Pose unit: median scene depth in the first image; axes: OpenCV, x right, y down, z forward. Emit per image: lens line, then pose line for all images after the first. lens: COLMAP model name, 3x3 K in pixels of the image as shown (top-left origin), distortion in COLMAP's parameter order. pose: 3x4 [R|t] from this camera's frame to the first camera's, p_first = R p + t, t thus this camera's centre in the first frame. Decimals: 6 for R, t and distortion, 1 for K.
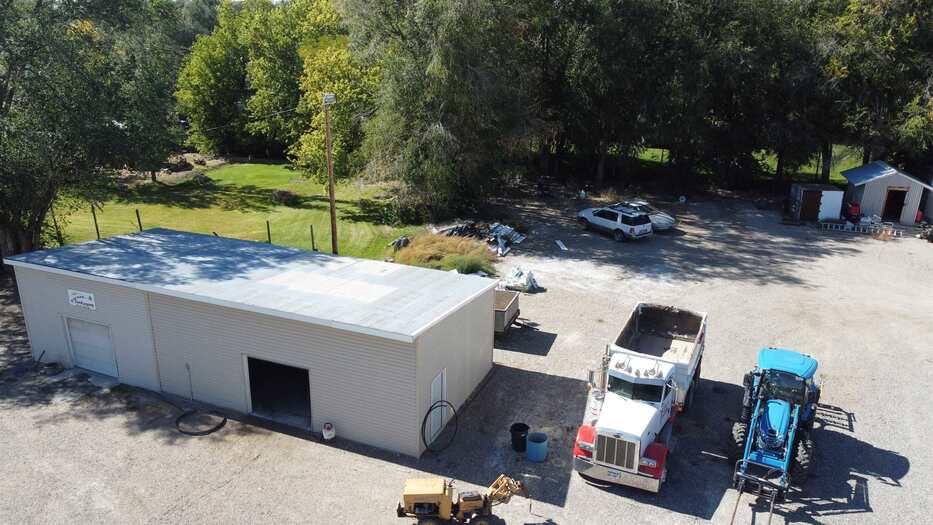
lens RADIAL K [[707.7, 0, 466.5], [0, 707.7, 262.5], [0, 0, 1]] dist [-0.005497, -0.003144]
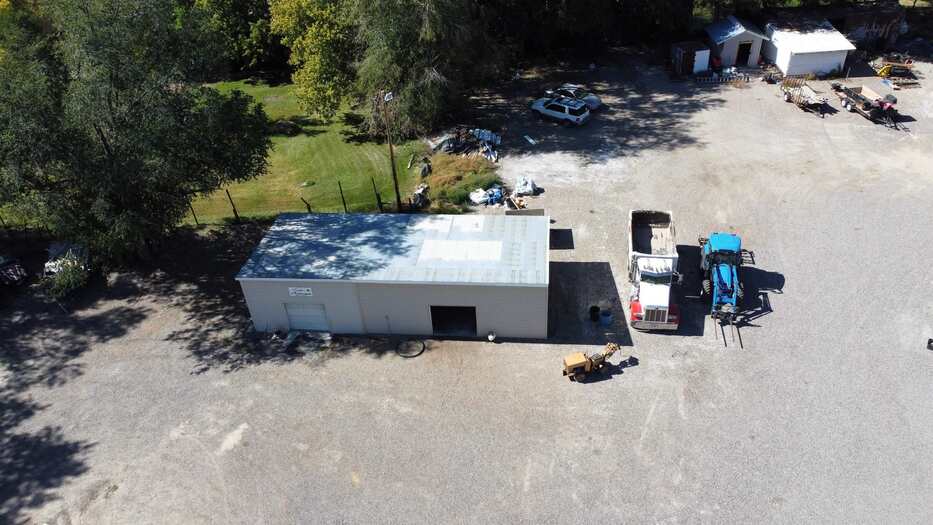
lens RADIAL K [[696.8, 0, 466.5], [0, 696.8, 262.5], [0, 0, 1]] dist [-0.003566, -0.003134]
pose [[0.957724, -0.229776, 0.173114, -0.499900], [0.162847, 0.929043, 0.332206, -0.502595], [-0.237164, -0.289970, 0.927184, -0.520679]]
